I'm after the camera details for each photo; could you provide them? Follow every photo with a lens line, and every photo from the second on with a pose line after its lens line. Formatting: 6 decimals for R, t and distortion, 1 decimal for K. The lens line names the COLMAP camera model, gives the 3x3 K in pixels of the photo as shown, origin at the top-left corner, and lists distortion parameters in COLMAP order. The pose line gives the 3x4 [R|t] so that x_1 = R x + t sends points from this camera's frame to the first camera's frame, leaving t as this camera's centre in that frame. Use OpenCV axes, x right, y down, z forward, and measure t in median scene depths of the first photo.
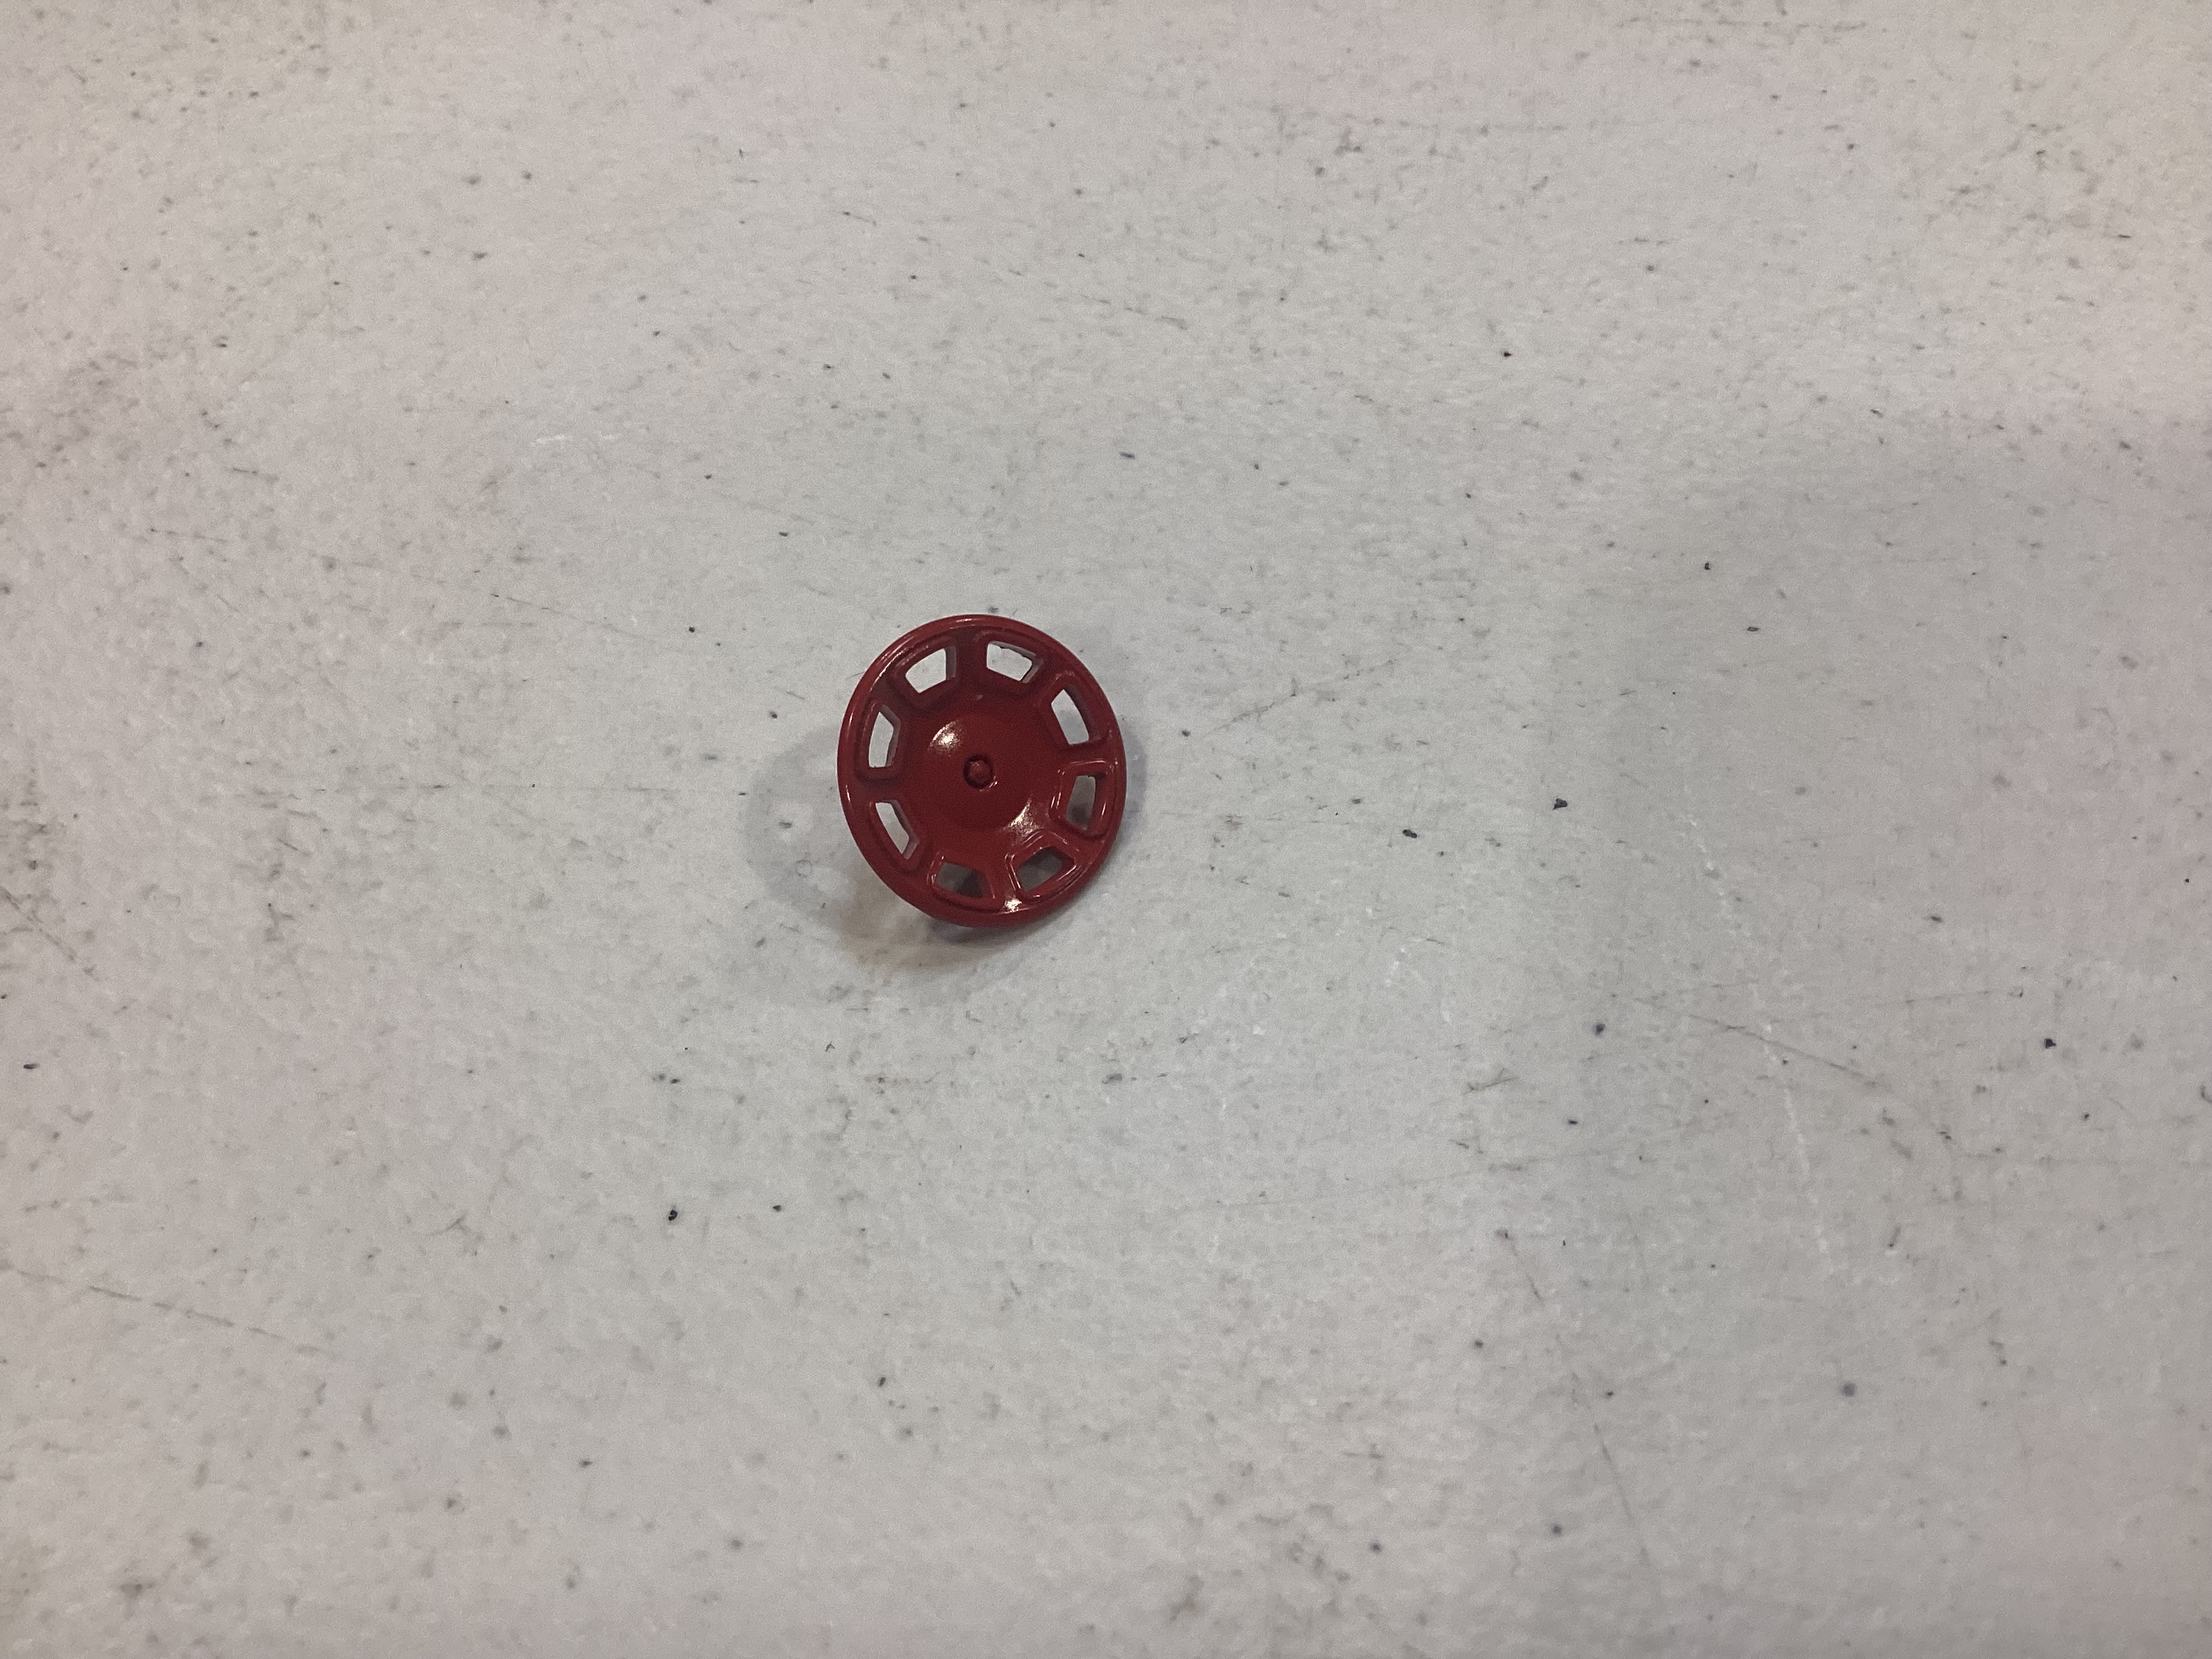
lens RADIAL K [[2033.5, 0, 1110.3], [0, 2033.5, 839.7], [0, 0, 1]] dist [0.130340, -0.321041]
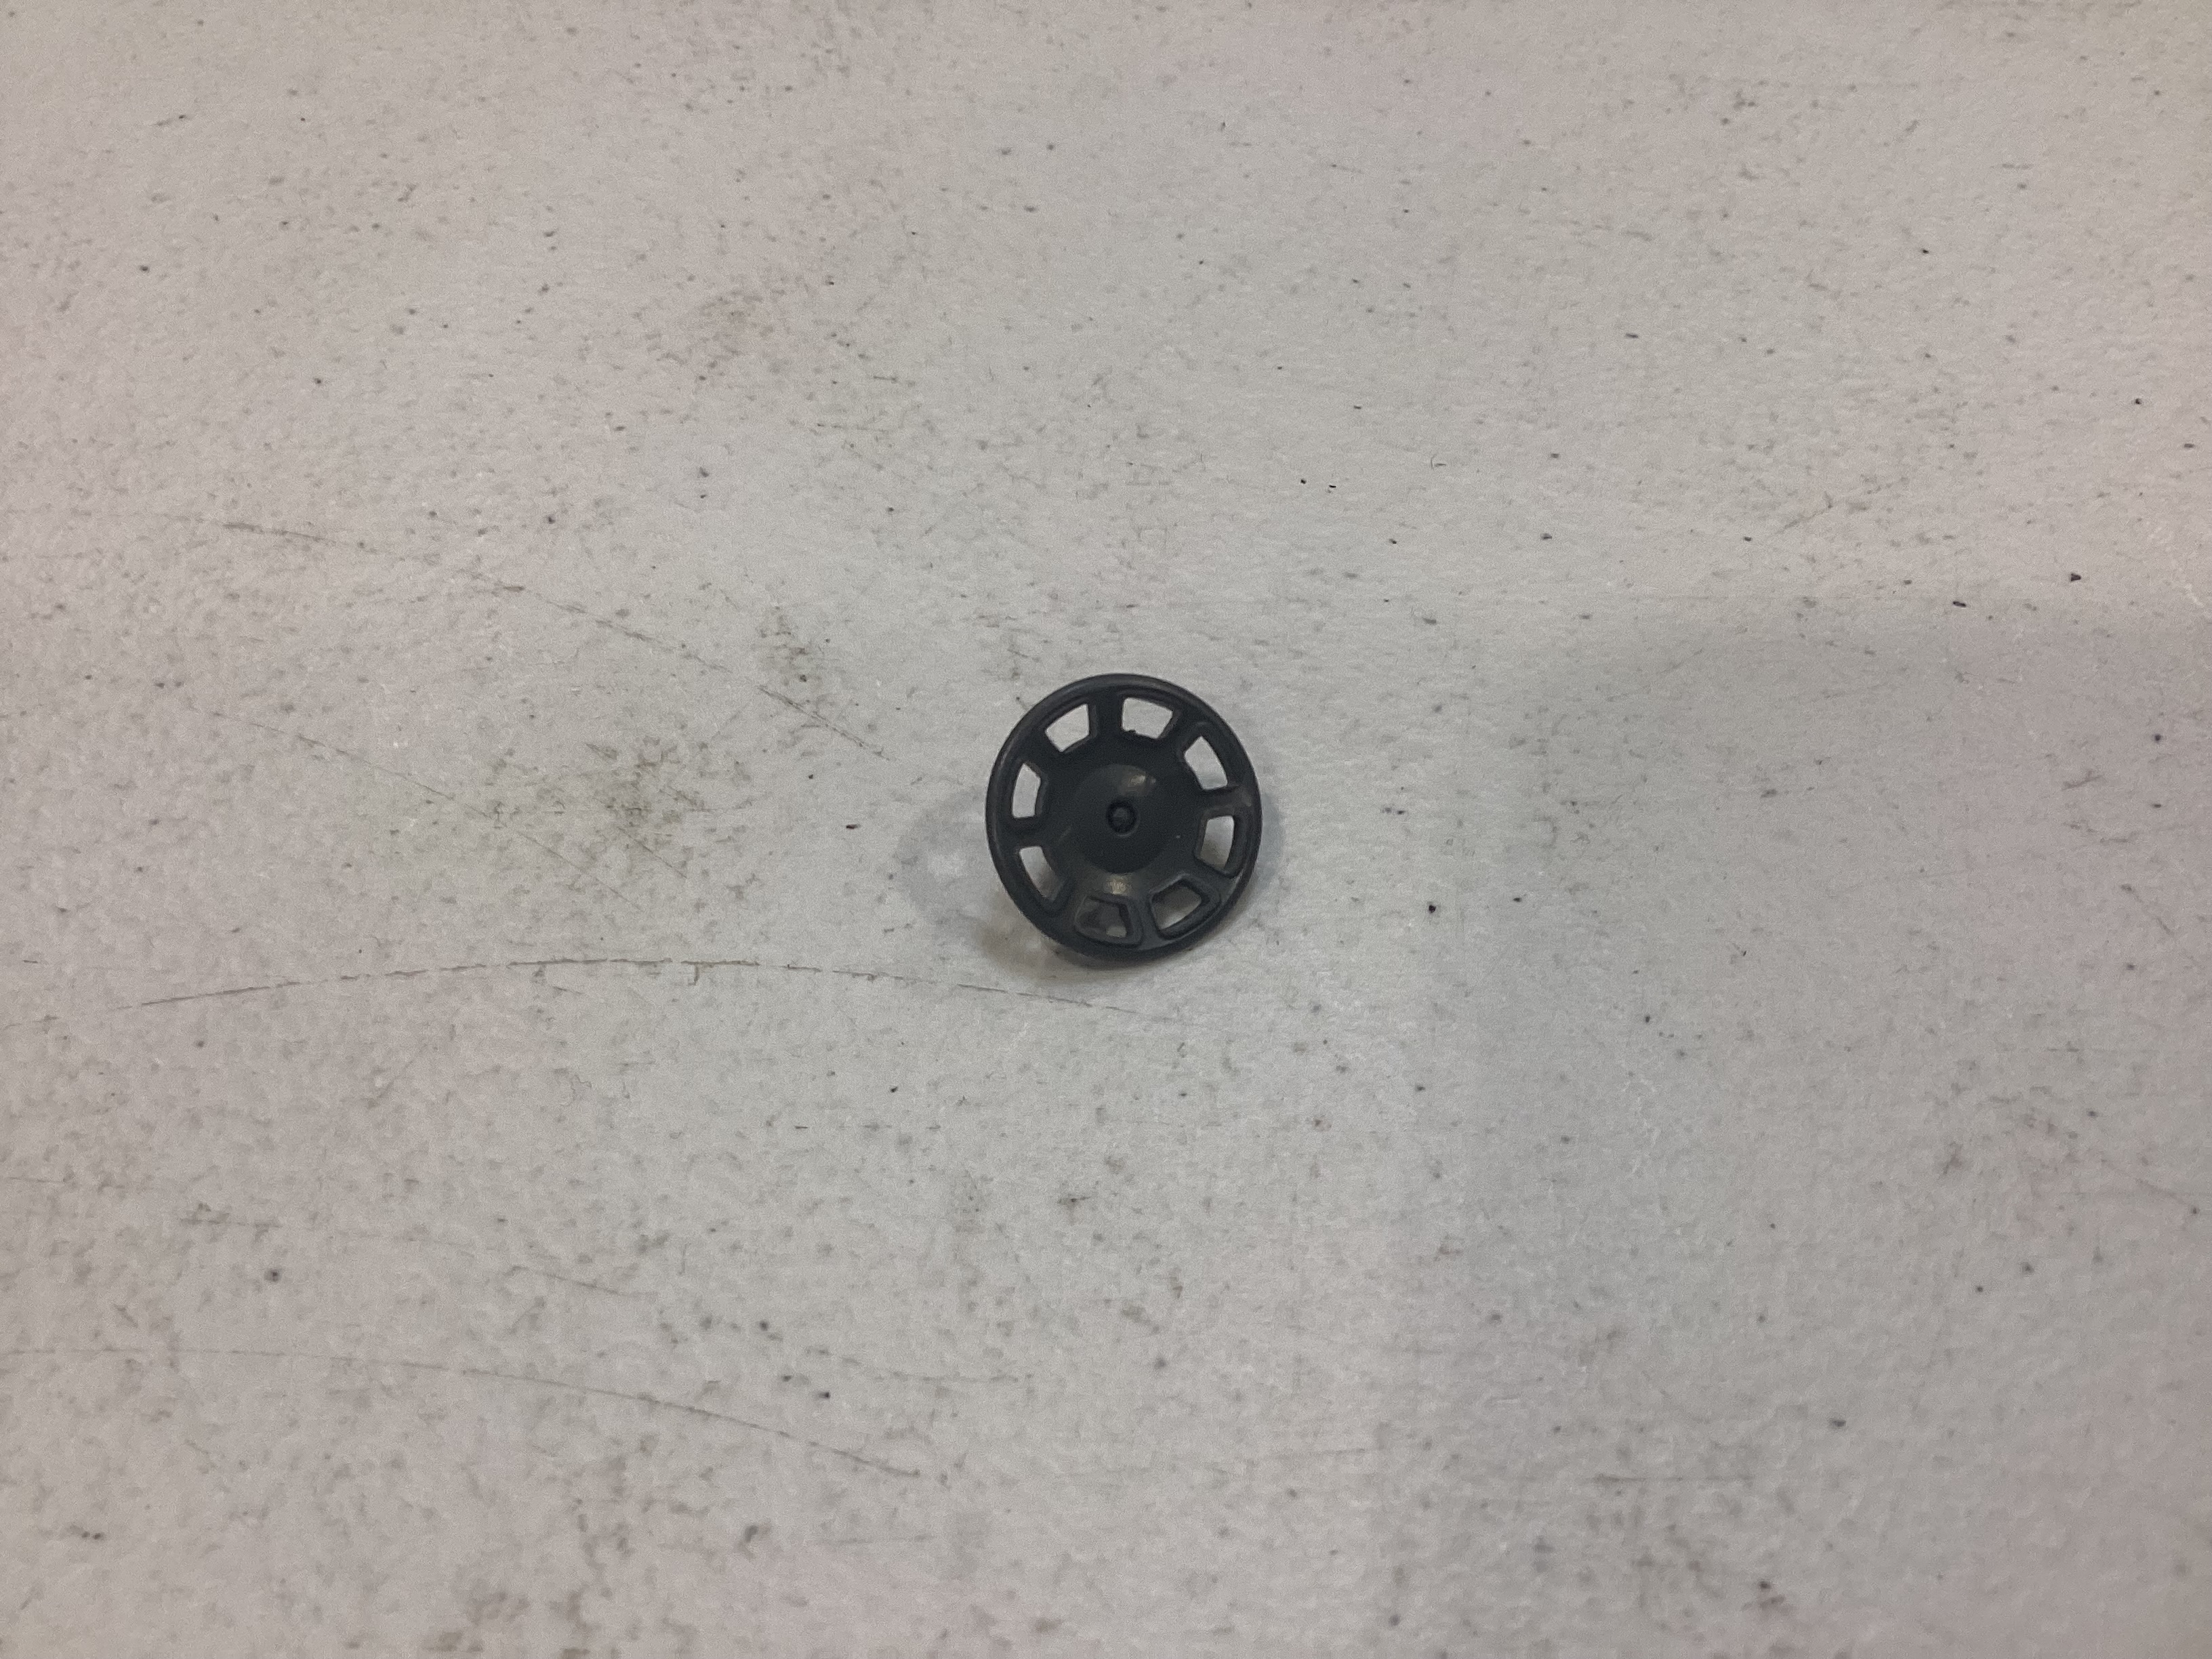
lens RADIAL K [[2033.5, 0, 1110.3], [0, 2033.5, 839.7], [0, 0, 1]] dist [0.130340, -0.321041]
pose [[0.997933, -0.042299, 0.048385, -0.367006], [0.045977, 0.995922, -0.077621, 0.182318], [-0.044904, 0.079686, 0.995808, -0.147055]]
